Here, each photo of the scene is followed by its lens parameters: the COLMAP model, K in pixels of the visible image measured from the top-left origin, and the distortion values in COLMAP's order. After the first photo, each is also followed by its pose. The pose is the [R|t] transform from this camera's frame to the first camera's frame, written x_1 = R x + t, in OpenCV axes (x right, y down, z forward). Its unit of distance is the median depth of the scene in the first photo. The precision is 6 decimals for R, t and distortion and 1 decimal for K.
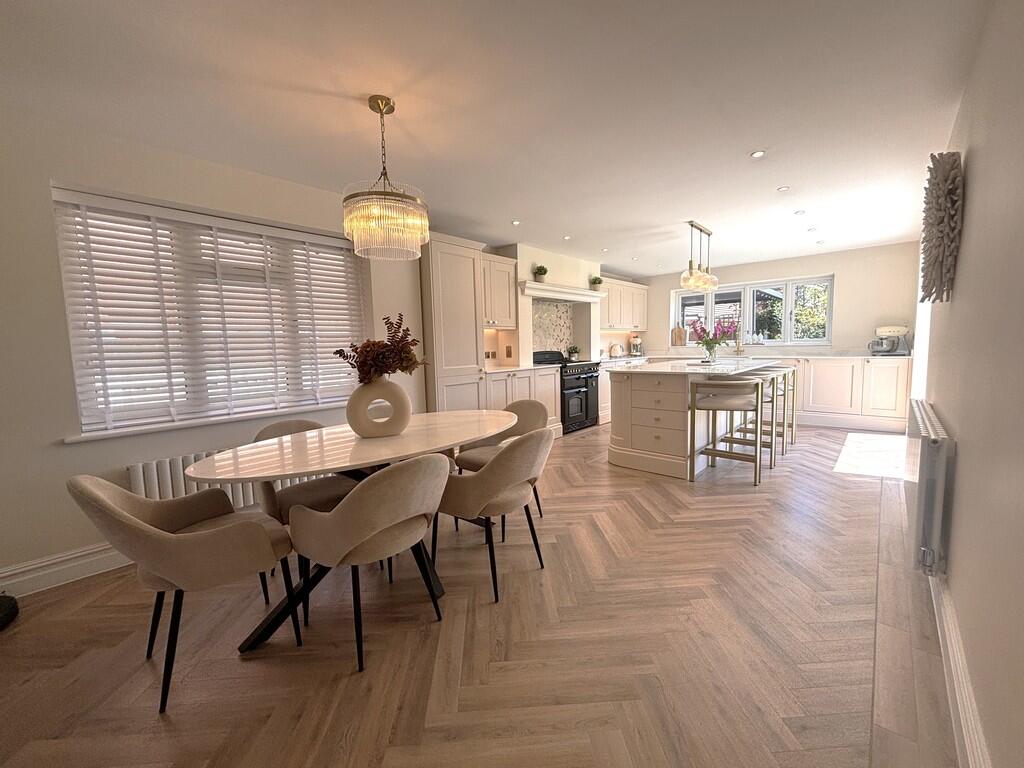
lens RADIAL K [[420.2, 0, 509.8], [0, 420.2, 384.2], [0, 0, 1]] dist [0.000001, -0.000062]
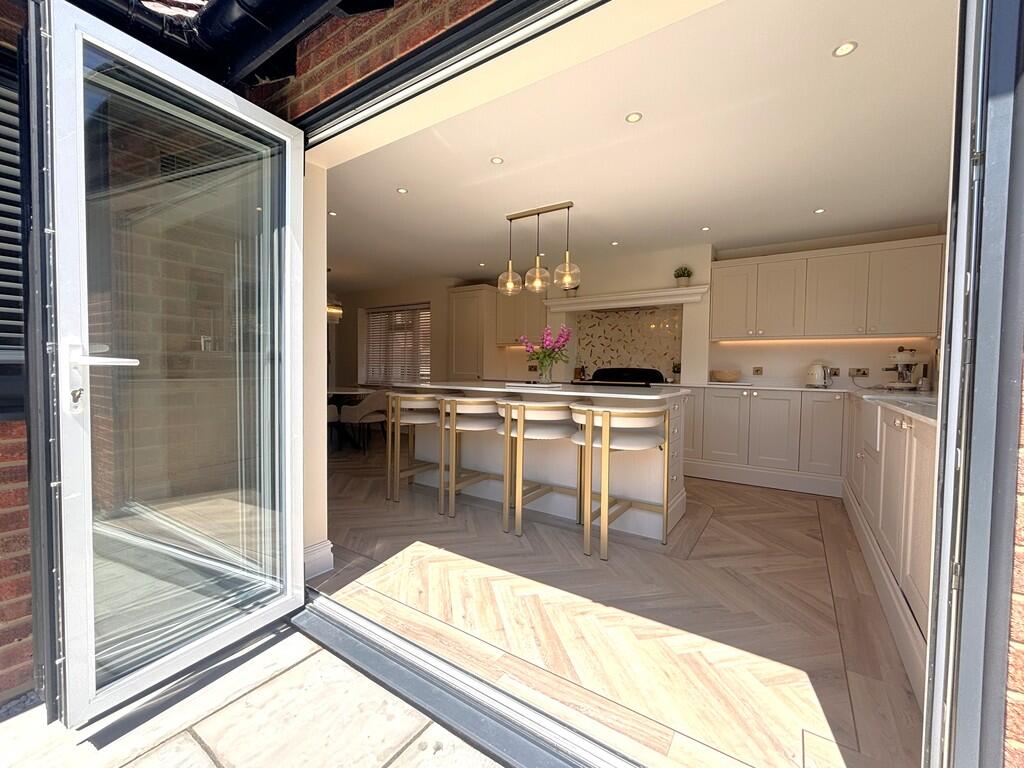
lens RADIAL K [[418.4, 0, 513.8], [0, 418.4, 382.0], [0, 0, 1]] dist [0.002795, 0.000192]
pose [[0.139597, 0.059406, -0.988425, 0.995521], [-0.110032, 0.992948, 0.044138, -0.067762], [0.984076, 0.102597, 0.145150, 0.704911]]
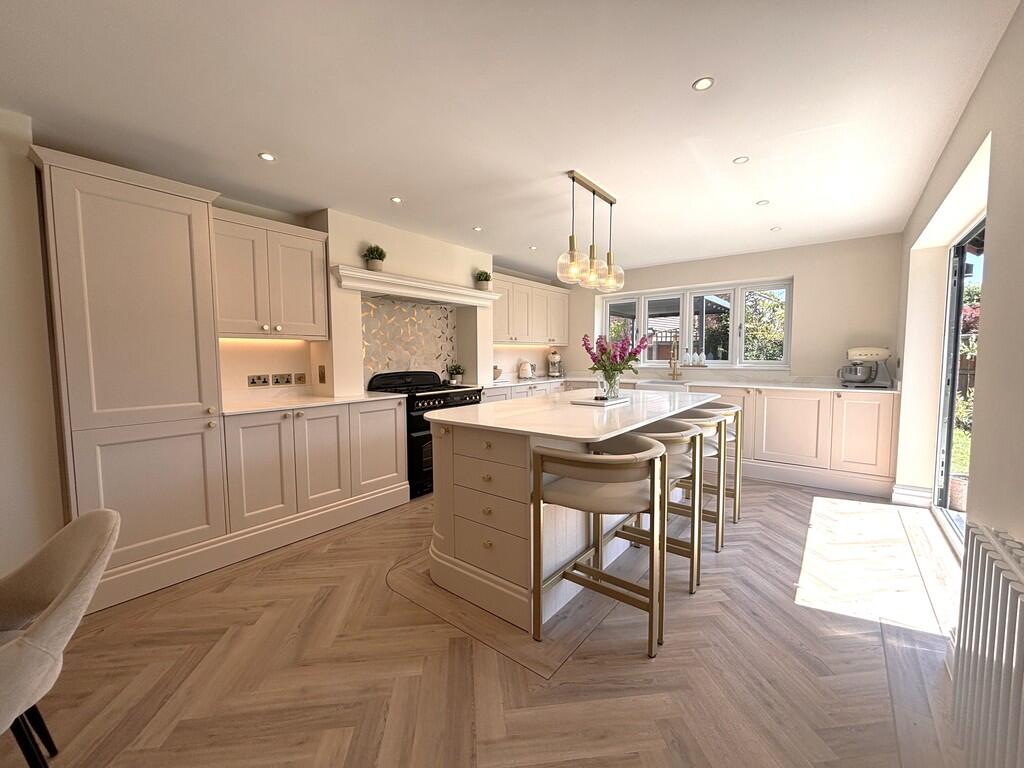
lens RADIAL K [[418.4, 0, 513.8], [0, 418.4, 382.0], [0, 0, 1]] dist [0.002795, 0.000192]
pose [[0.997387, 0.015289, 0.070611, 0.236980], [-0.013331, 0.999516, -0.028107, -0.048317], [-0.071007, 0.027092, 0.997108, 0.310825]]
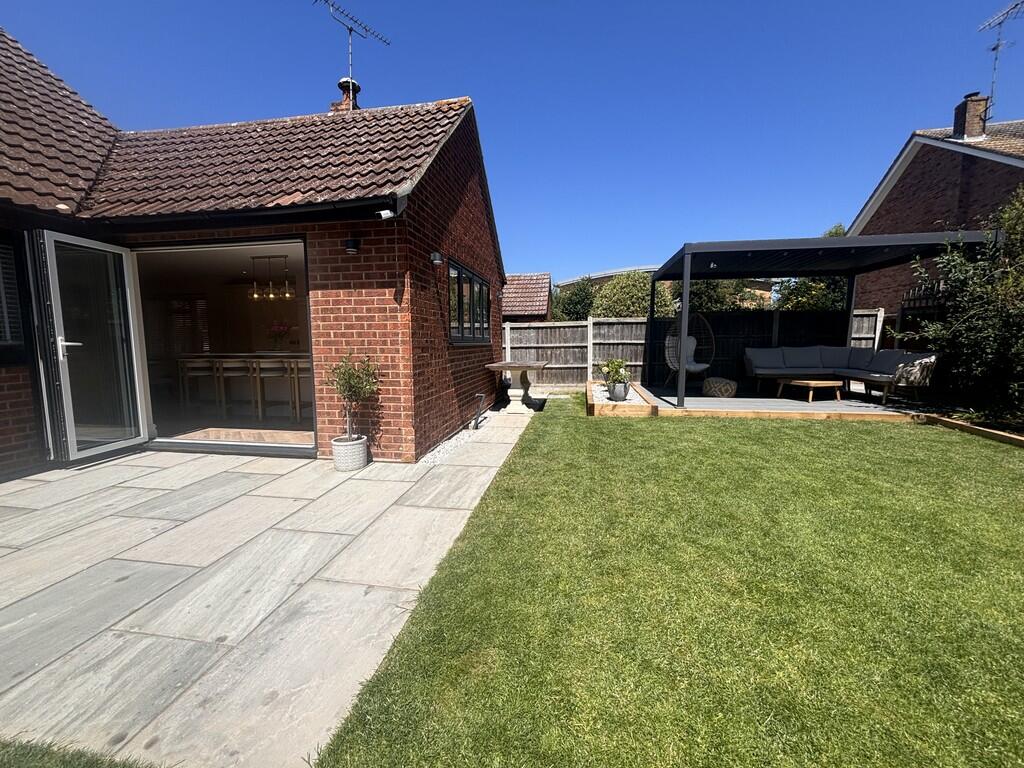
lens RADIAL K [[419.8, 0, 512.0], [0, 419.8, 384.0], [0, 0, 1]] dist [-0.001687, -0.000111]
pose [[0.524540, 0.107350, -0.844591, 1.711133], [-0.085348, 0.993652, 0.073291, -0.092351], [0.847097, 0.033640, 0.530372, 0.771957]]
